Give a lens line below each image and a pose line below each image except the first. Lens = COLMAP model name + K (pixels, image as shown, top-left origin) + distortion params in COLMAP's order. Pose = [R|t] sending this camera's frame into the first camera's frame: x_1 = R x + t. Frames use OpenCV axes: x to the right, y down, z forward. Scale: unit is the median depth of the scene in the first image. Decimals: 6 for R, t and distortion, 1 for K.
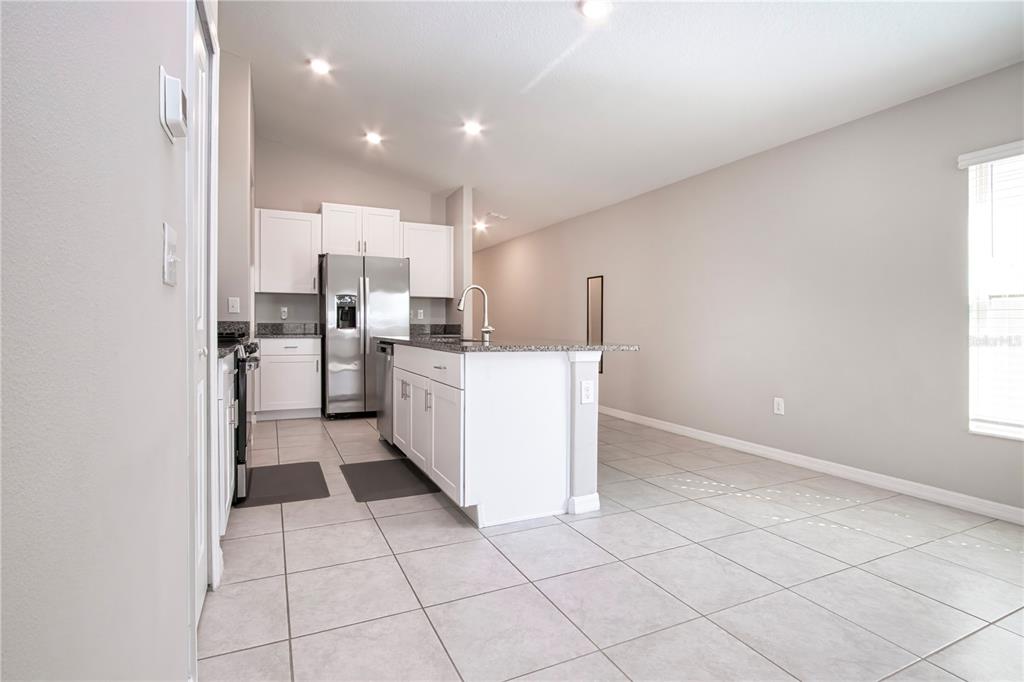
lens RADIAL K [[486.0, 0, 495.9], [0, 486.0, 333.2], [0, 0, 1]] dist [-0.014353, 0.002173]
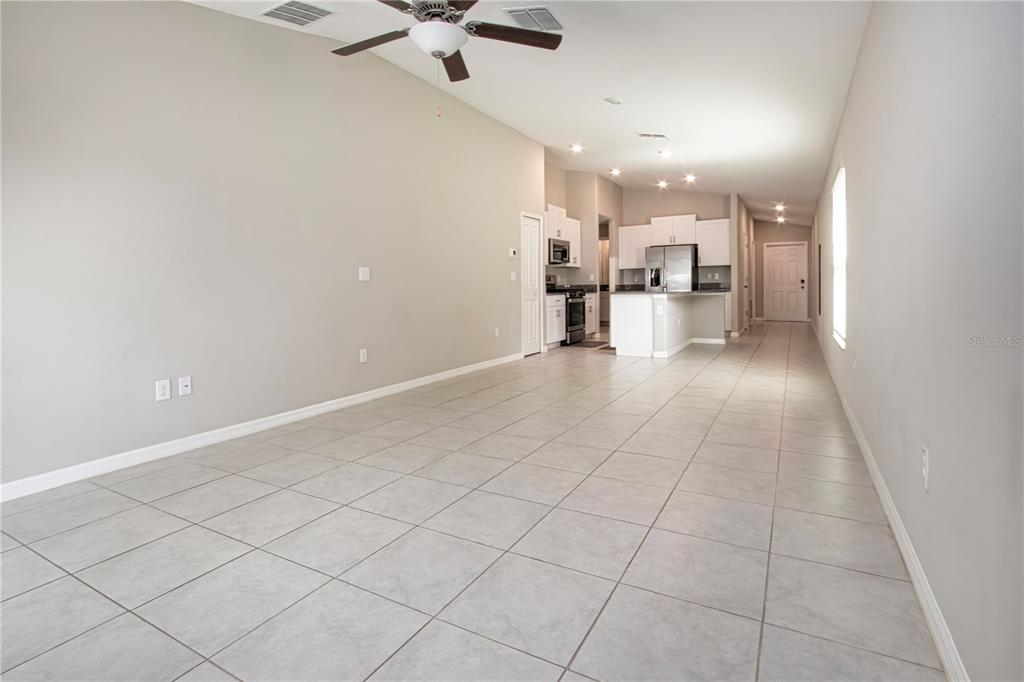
lens RADIAL K [[486.0, 0, 544.4], [0, 486.0, 300.6], [0, 0, 1]] dist [-0.014353, 0.002173]
pose [[0.641393, 0.005872, -0.767190, 1.489587], [0.007536, 0.999874, 0.013953, 0.026930], [0.767175, -0.014731, 0.641268, -0.921397]]
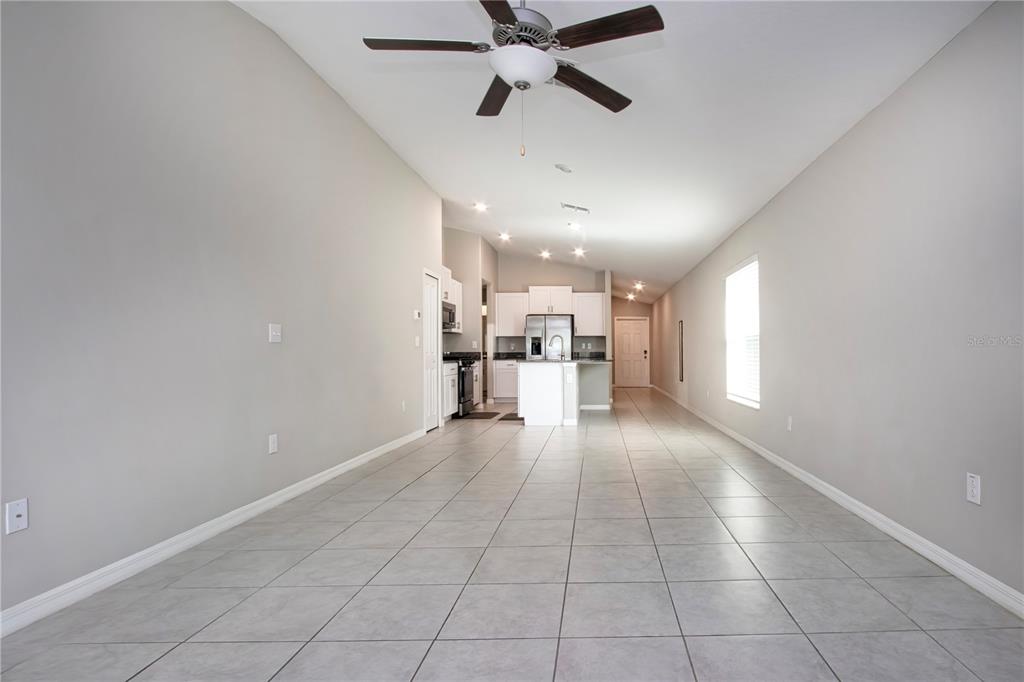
lens RADIAL K [[486.0, 0, 617.7], [0, 486.0, 360.3], [0, 0, 1]] dist [-0.014353, 0.002173]
pose [[0.933707, -0.000766, -0.358038, 1.152295], [0.000301, 0.999999, -0.001355, 0.024207], [0.358038, 0.001157, 0.933706, -1.122321]]
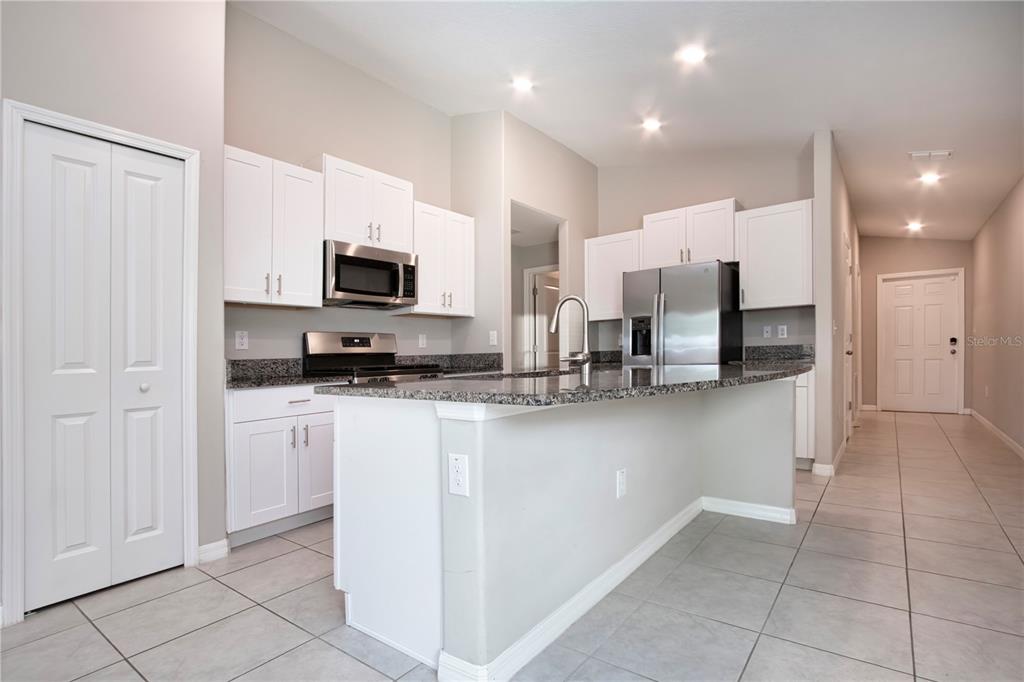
lens RADIAL K [[486.0, 0, 543.2], [0, 486.0, 374.0], [0, 0, 1]] dist [-0.014353, 0.002173]
pose [[0.520878, 0.017280, -0.853456, 0.603500], [0.015086, 0.999453, 0.029444, -0.007321], [0.853498, -0.028212, 0.520332, 0.685934]]
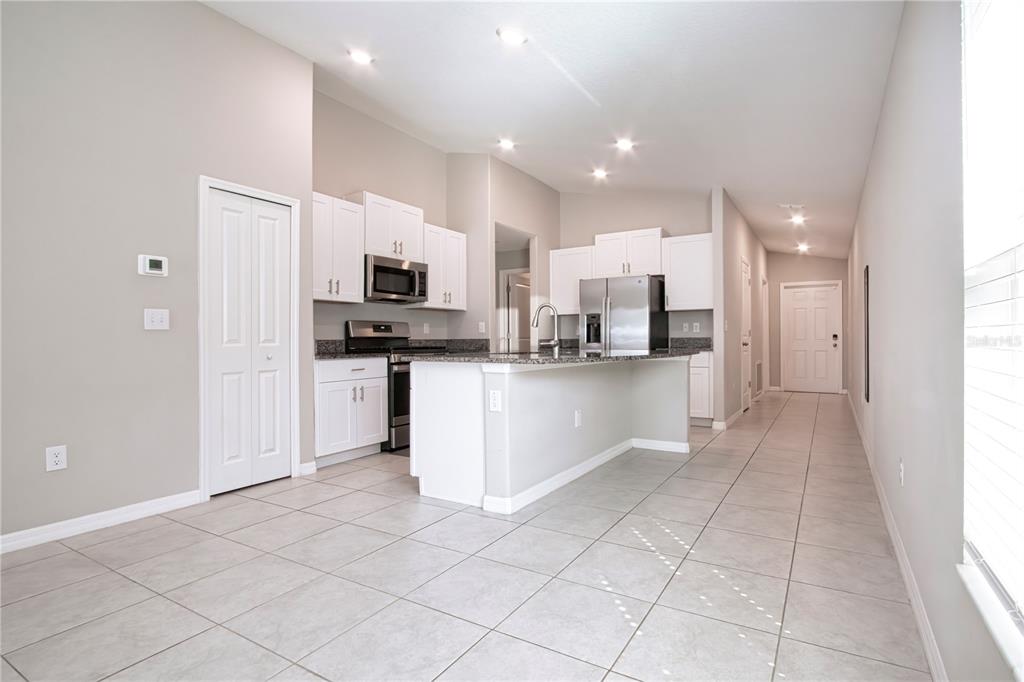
lens RADIAL K [[486.0, 0, 553.6], [0, 486.0, 344.3], [0, 0, 1]] dist [-0.014353, 0.002173]
pose [[0.613971, -0.002344, -0.789325, 0.956723], [-0.002494, 0.999985, -0.004909, -0.000215], [0.789325, 0.004983, 0.613956, 0.373083]]
